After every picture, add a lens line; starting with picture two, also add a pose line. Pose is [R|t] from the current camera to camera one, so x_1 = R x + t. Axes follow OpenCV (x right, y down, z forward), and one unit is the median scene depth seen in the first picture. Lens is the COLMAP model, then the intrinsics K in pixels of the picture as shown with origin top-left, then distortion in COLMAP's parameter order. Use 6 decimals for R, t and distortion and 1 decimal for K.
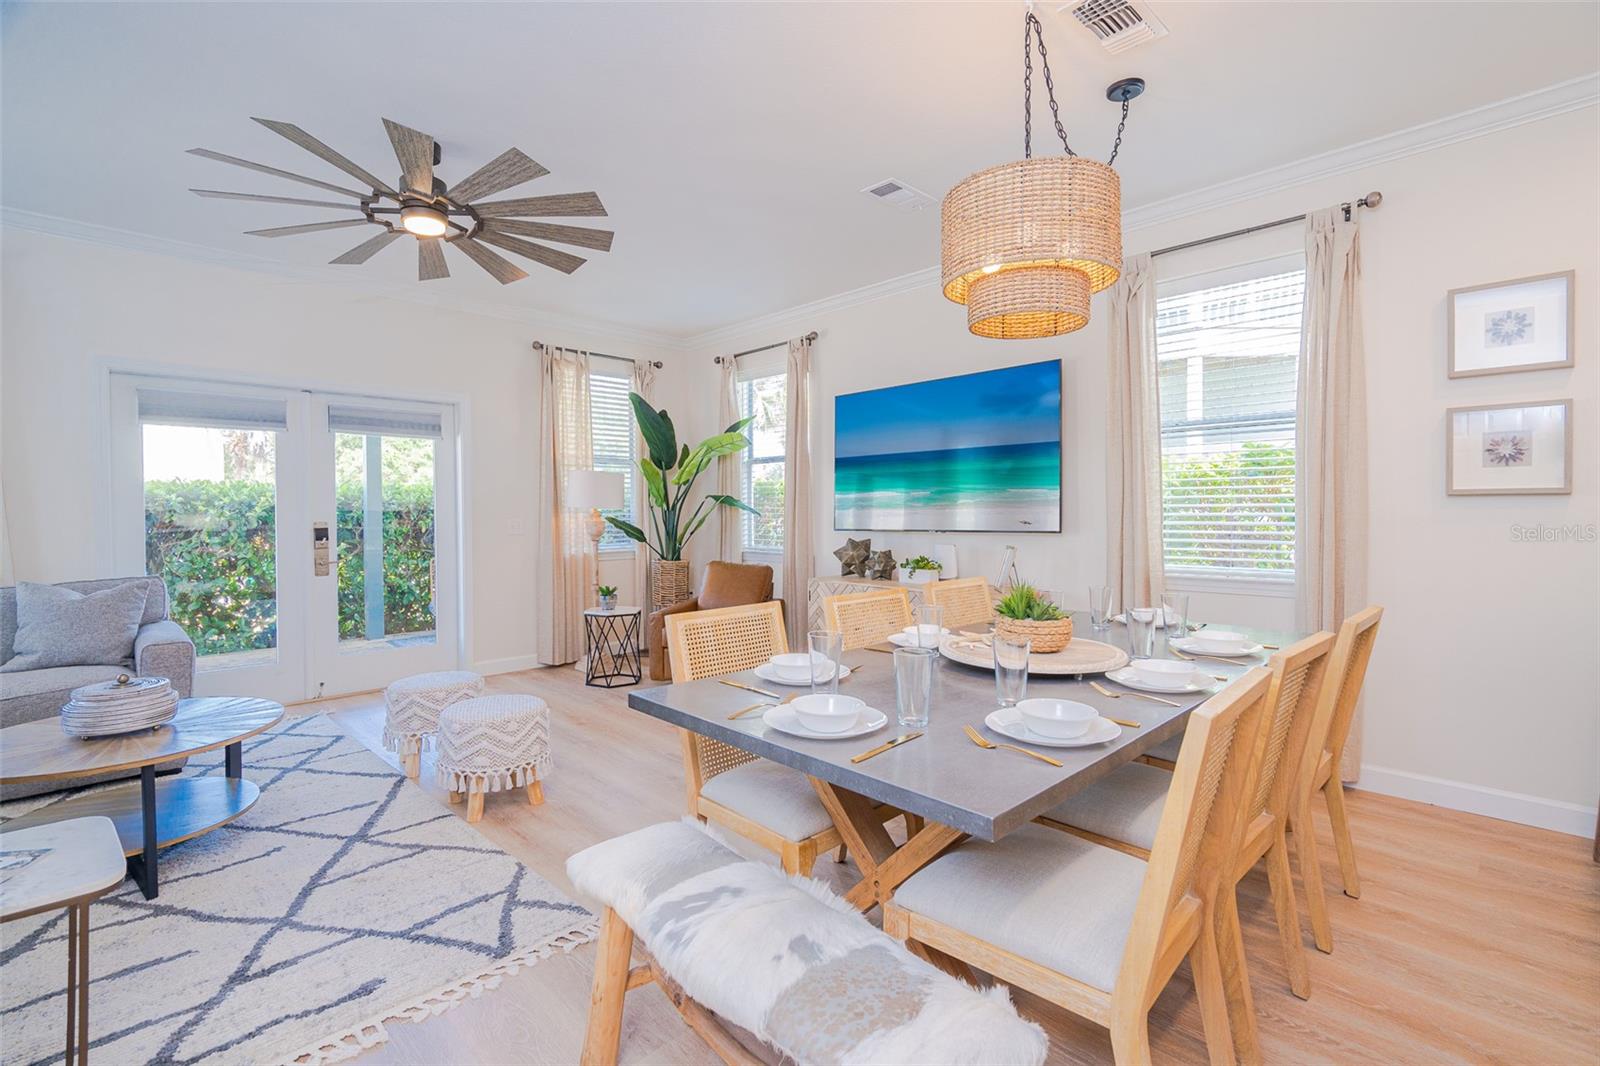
lens RADIAL K [[719.6, 0, 802.8], [0, 719.6, 519.0], [0, 0, 1]] dist [-0.009928, 0.001980]
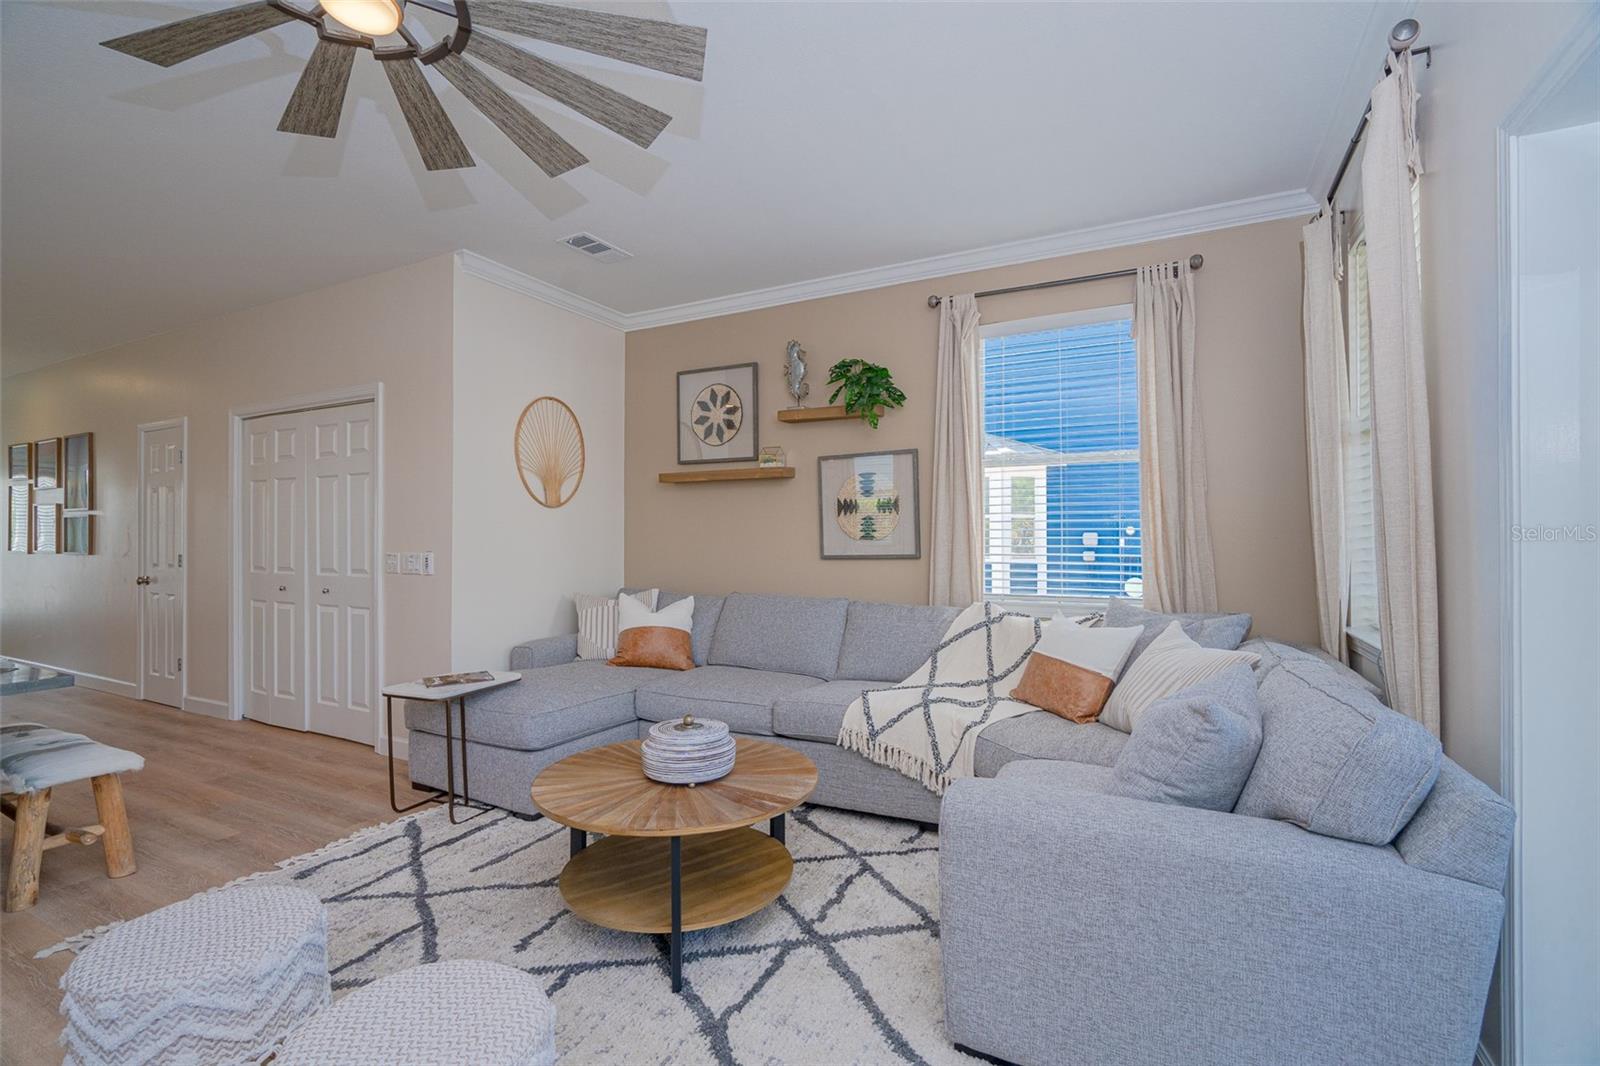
lens RADIAL K [[719.6, 0, 800.6], [0, 719.6, 541.9], [0, 0, 1]] dist [-0.009928, 0.001980]
pose [[-0.951691, -0.000751, -0.307055, -0.417999], [-0.003694, 0.999953, 0.009006, -0.007692], [0.307034, 0.009705, -0.951649, 0.997780]]
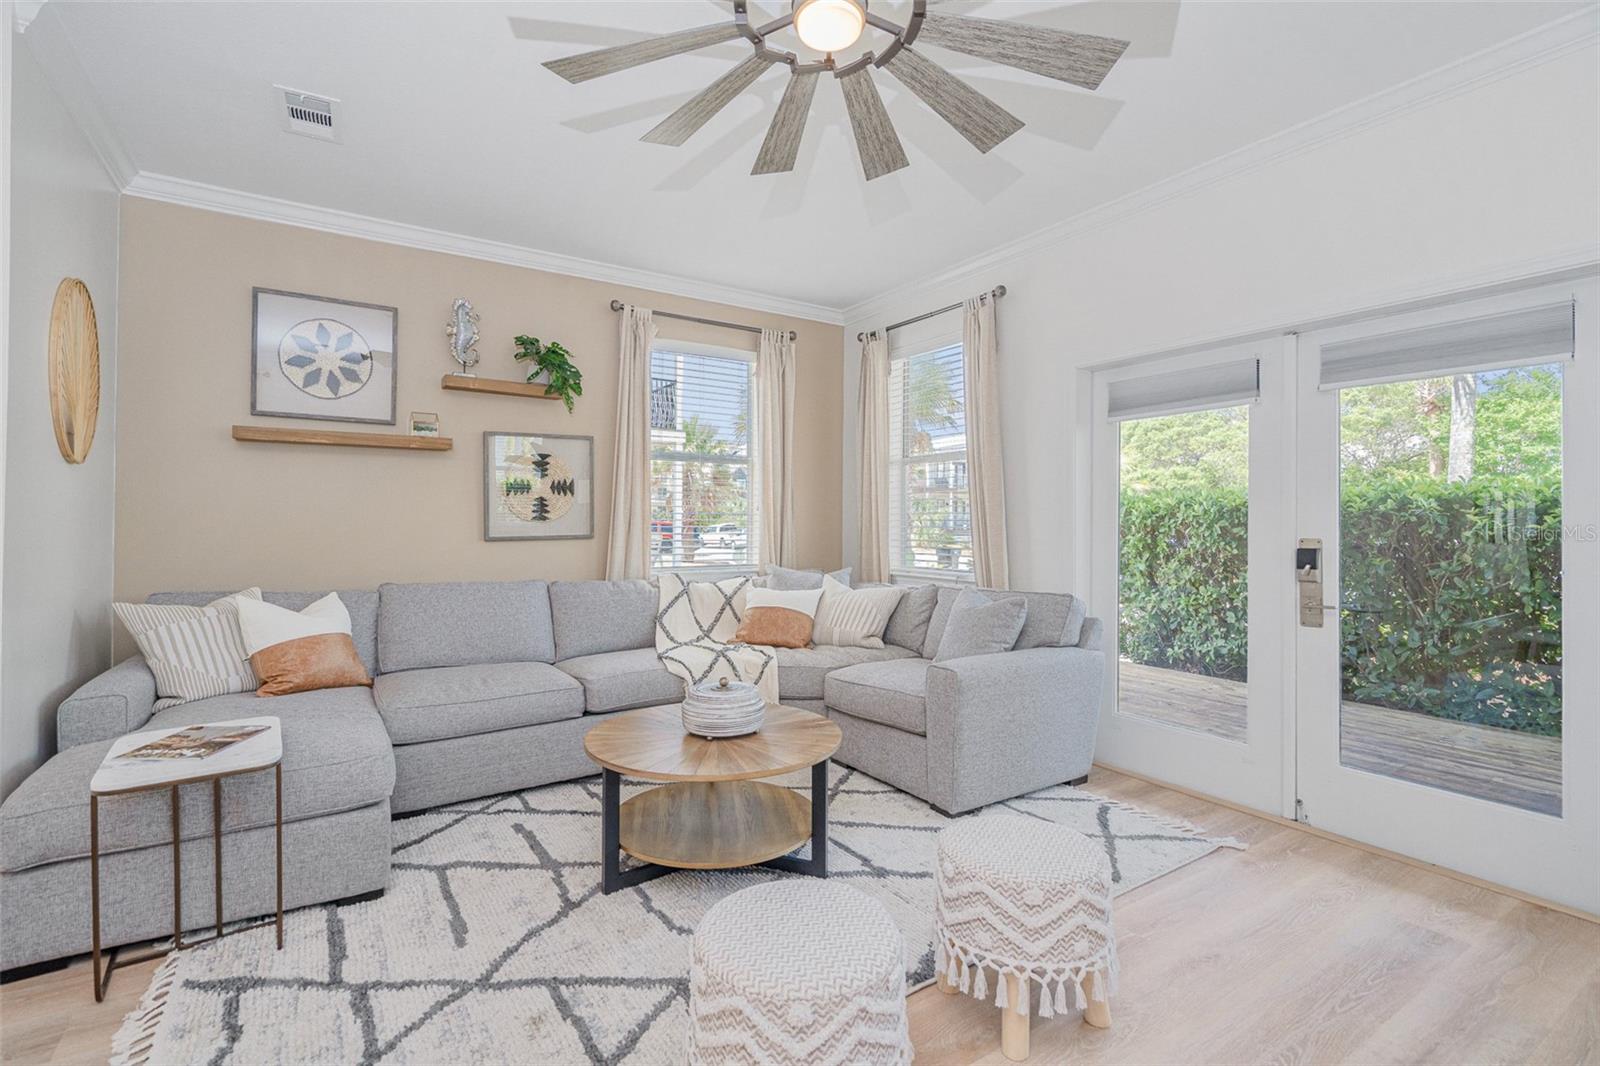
lens RADIAL K [[719.6, 0, 805.7], [0, 719.6, 526.2], [0, 0, 1]] dist [-0.009928, 0.001980]
pose [[-0.208311, 0.004263, -0.978053, 0.021004], [-0.011860, 0.999906, 0.006885, -0.005582], [0.977991, 0.013034, -0.208241, 0.690008]]
